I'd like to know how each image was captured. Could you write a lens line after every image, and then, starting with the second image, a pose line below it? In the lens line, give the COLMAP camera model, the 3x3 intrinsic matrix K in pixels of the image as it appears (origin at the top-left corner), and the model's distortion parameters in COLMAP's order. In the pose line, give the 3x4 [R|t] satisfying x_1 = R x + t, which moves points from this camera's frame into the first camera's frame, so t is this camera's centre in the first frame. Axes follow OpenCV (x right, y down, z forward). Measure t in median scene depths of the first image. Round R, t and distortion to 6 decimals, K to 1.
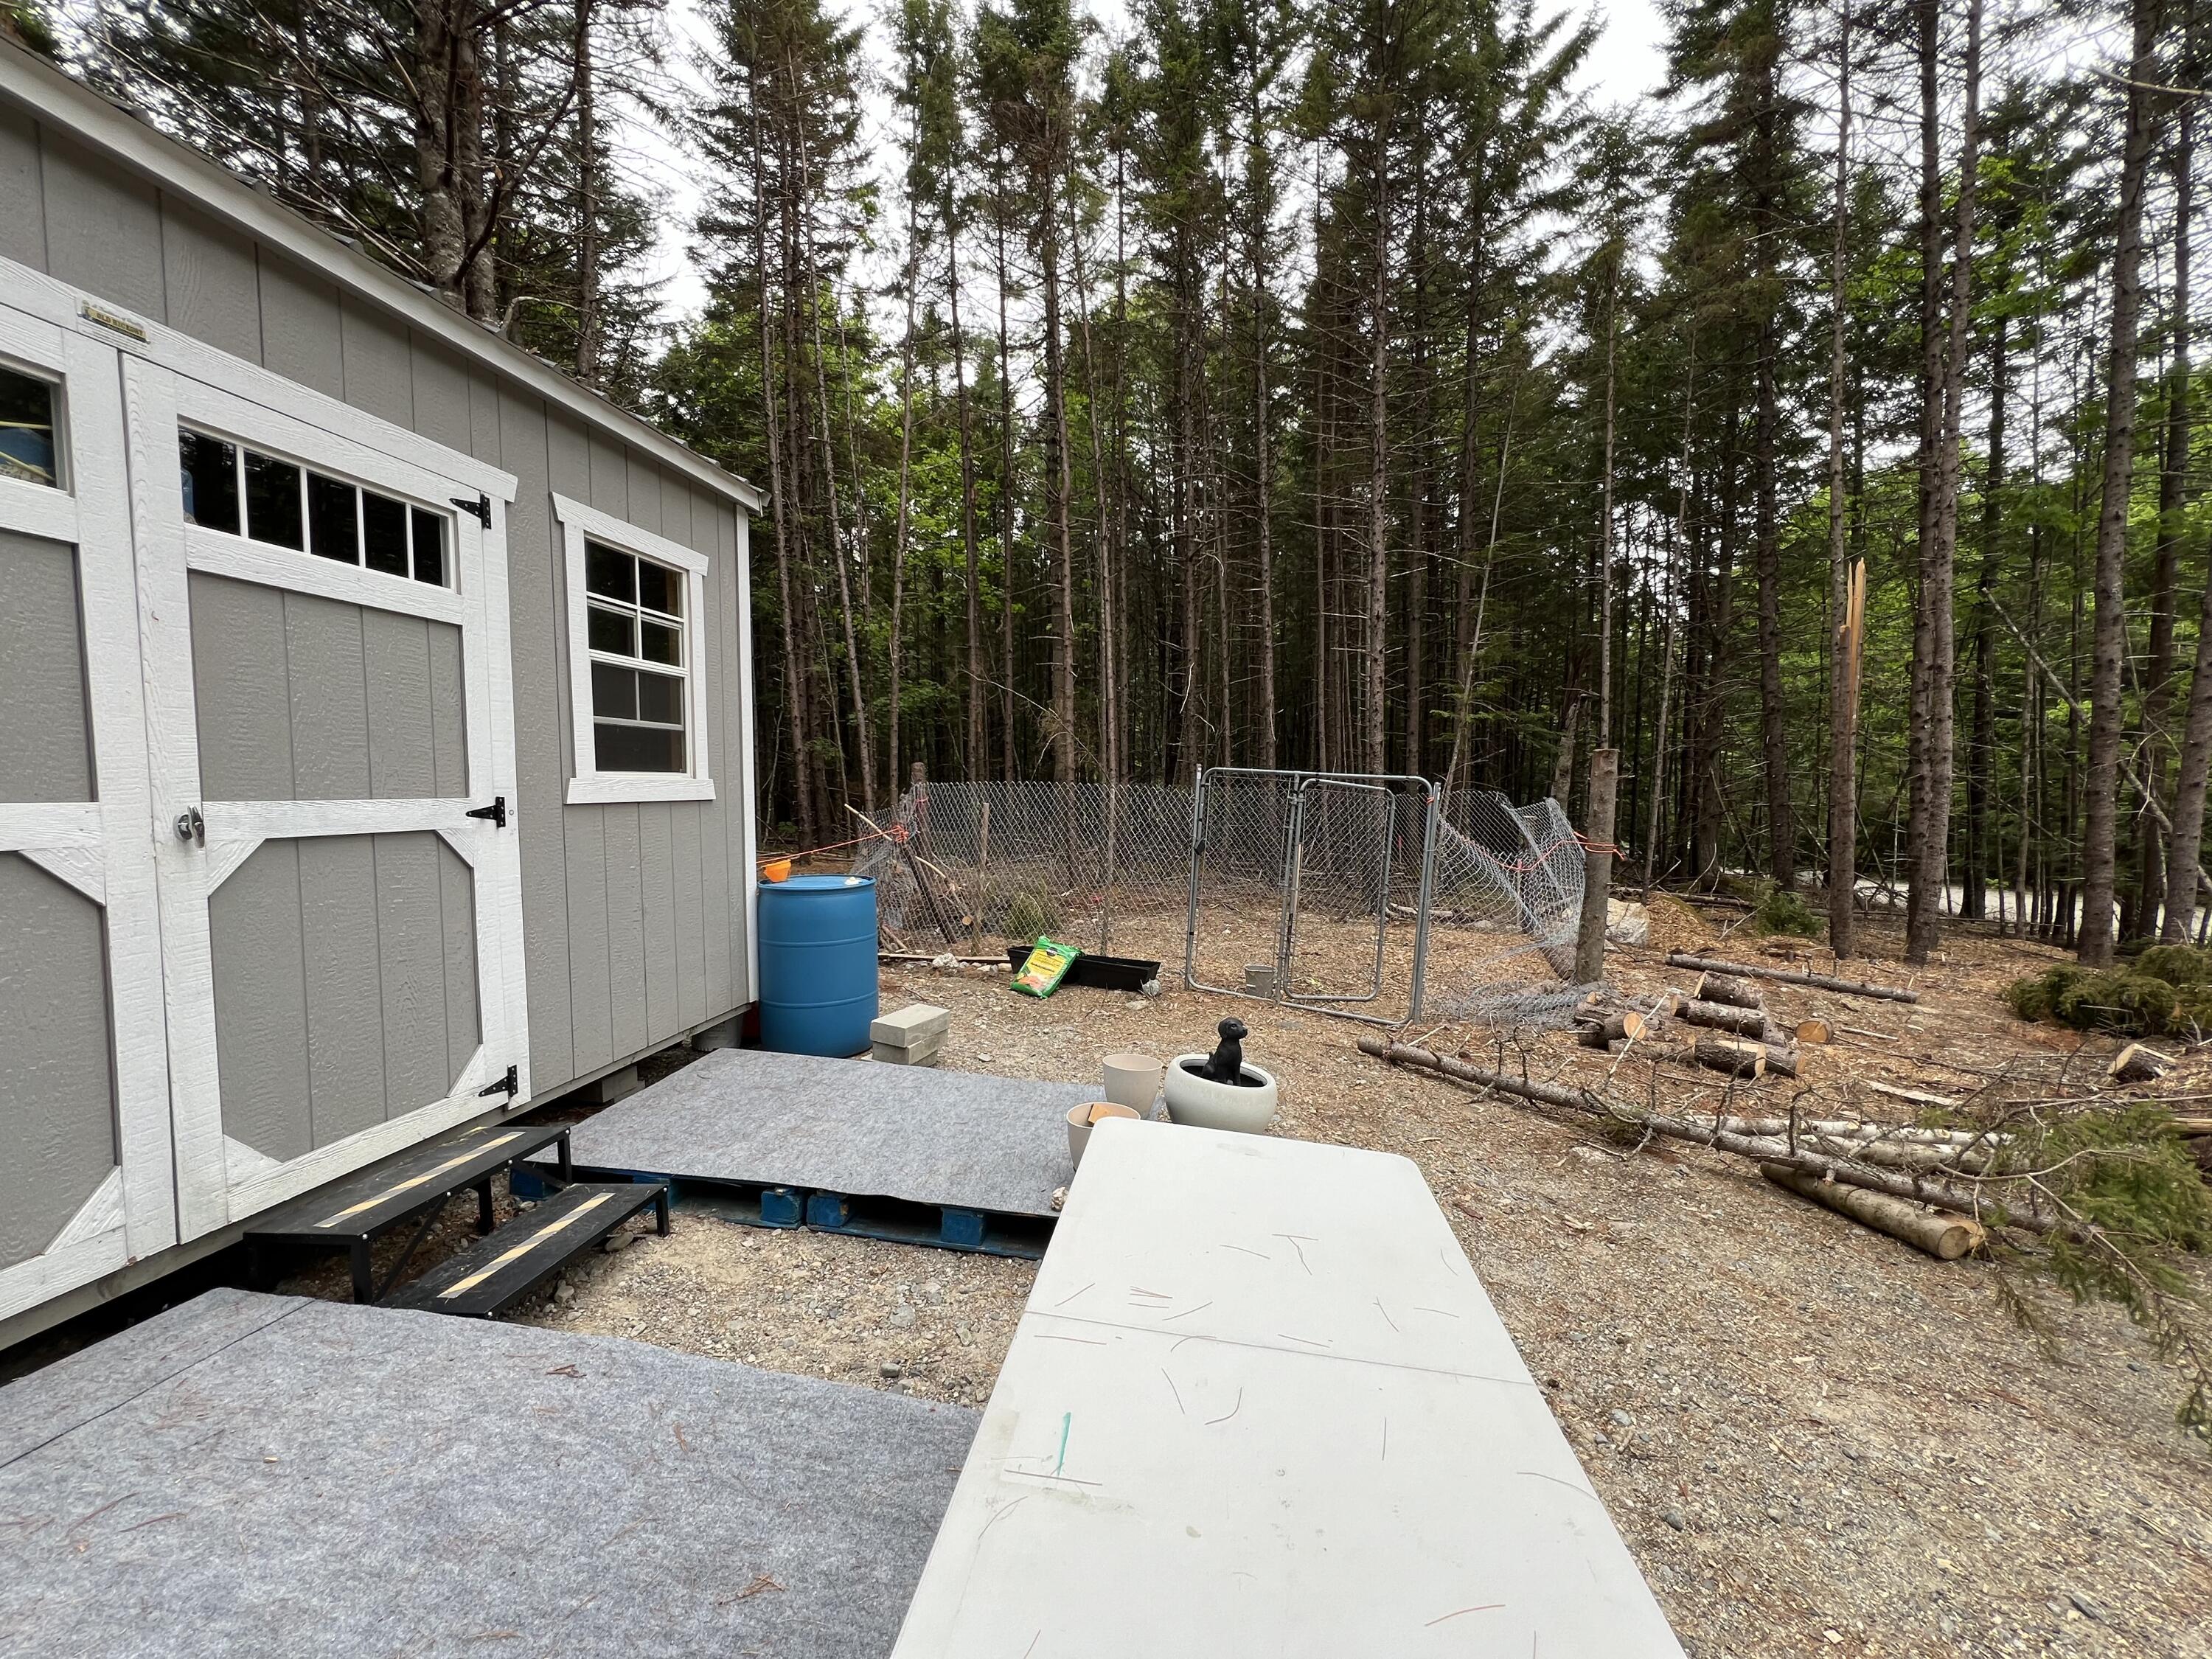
lens RADIAL K [[884.4, 0, 1101.9], [0, 884.4, 833.8], [0, 0, 1]] dist [0.001021, 0.000924]
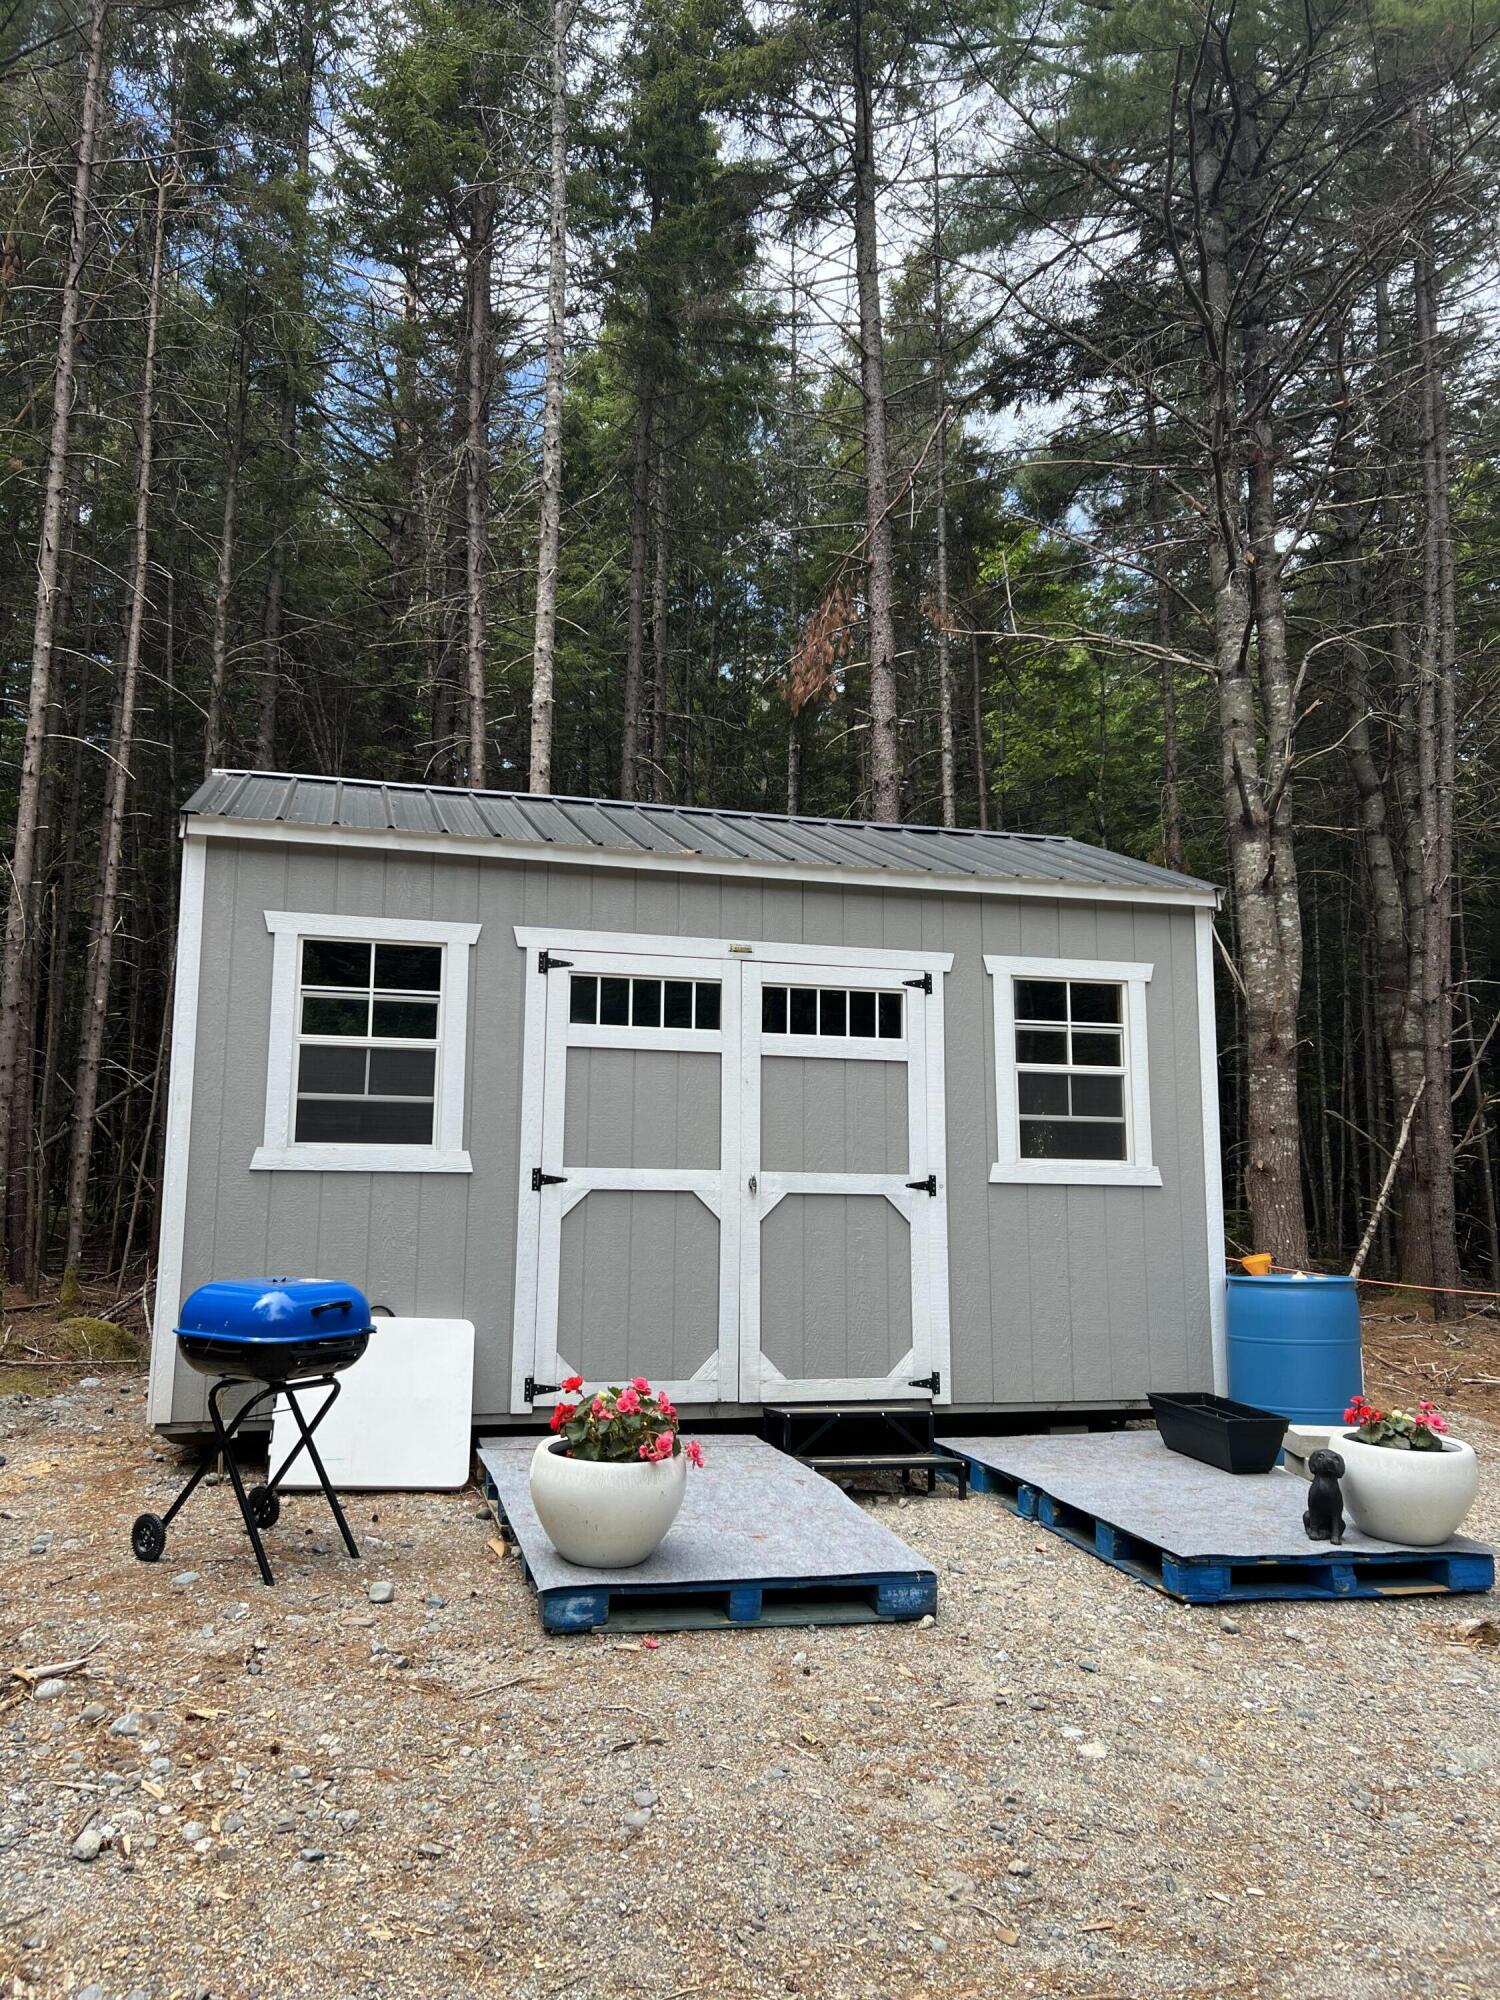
lens RADIAL K [[1477.5, 0, 735.7], [0, 1477.5, 1001.2], [0, 0, 1]] dist [0.111754, -0.010584]
pose [[0.408945, -0.128582, -0.903455, 1.411473], [-0.058715, 0.984265, -0.166660, 0.101168], [0.910668, 0.121201, 0.394961, -0.279567]]
